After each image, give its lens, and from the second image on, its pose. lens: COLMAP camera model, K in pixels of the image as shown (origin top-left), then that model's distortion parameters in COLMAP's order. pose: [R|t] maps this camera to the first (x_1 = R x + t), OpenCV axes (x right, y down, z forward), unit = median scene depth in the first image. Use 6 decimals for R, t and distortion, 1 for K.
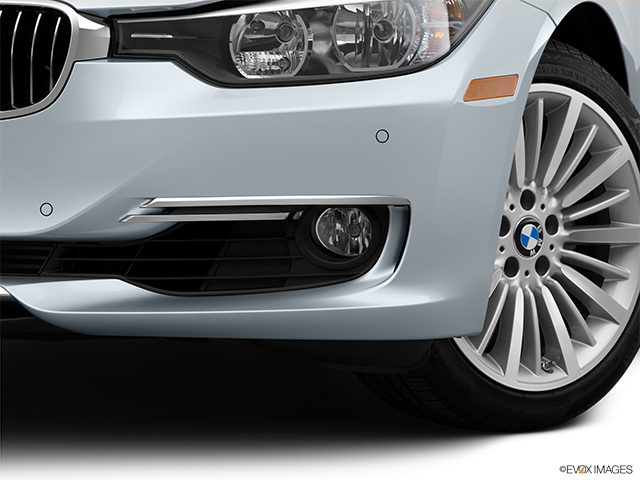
lens RADIAL K [[1631.8, 0, 314.4], [0, 1631.8, 239.8], [0, 0, 1]] dist [0.341557, 0.000000]
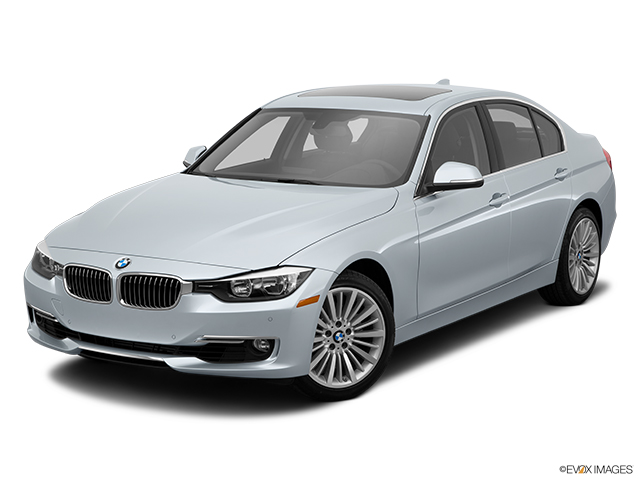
lens RADIAL K [[1347.8, 0, 317.9], [0, 1347.8, 239.1], [0, 0, 1]] dist [0.298087, 0.000000]
pose [[0.987890, 0.018922, -0.153996, 0.540878], [-0.006909, 0.996916, 0.078173, -0.428496], [0.155000, -0.076162, 0.984974, -1.638276]]
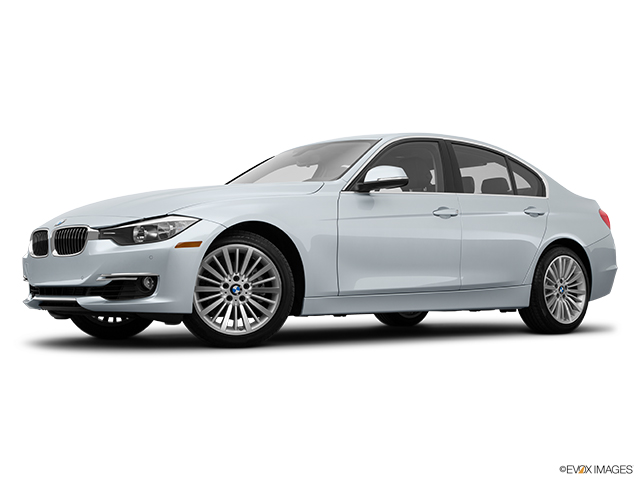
lens RADIAL K [[928.6, 0, 315.4], [0, 928.6, 237.2], [0, 0, 1]] dist [0.159570, 0.000000]
pose [[0.899357, -0.025720, -0.436458, 1.282492], [-0.030397, 0.992174, -0.121103, 0.135910], [0.436157, 0.122182, 0.891537, -0.741786]]
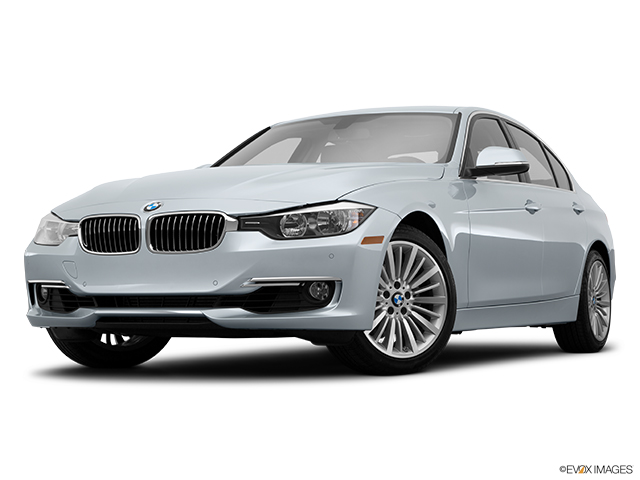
lens RADIAL K [[1212.1, 0, 323.7], [0, 1212.1, 238.9], [0, 0, 1]] dist [0.138859, 0.000000]
pose [[0.998026, -0.007715, -0.062325, 0.154580], [-0.000280, 0.991870, -0.127255, 0.170764], [0.062800, 0.127021, 0.989910, -1.067038]]
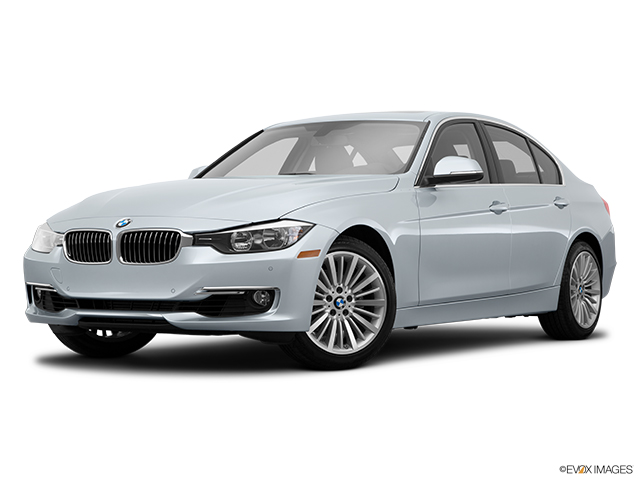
lens RADIAL K [[1332.4, 0, 318.7], [0, 1332.4, 236.7], [0, 0, 1]] dist [0.265311, 0.000000]
pose [[0.987811, -0.003384, -0.155619, 0.540192], [-0.010024, 0.996305, -0.085299, 0.098619], [0.155333, 0.085819, 0.984127, -1.599557]]
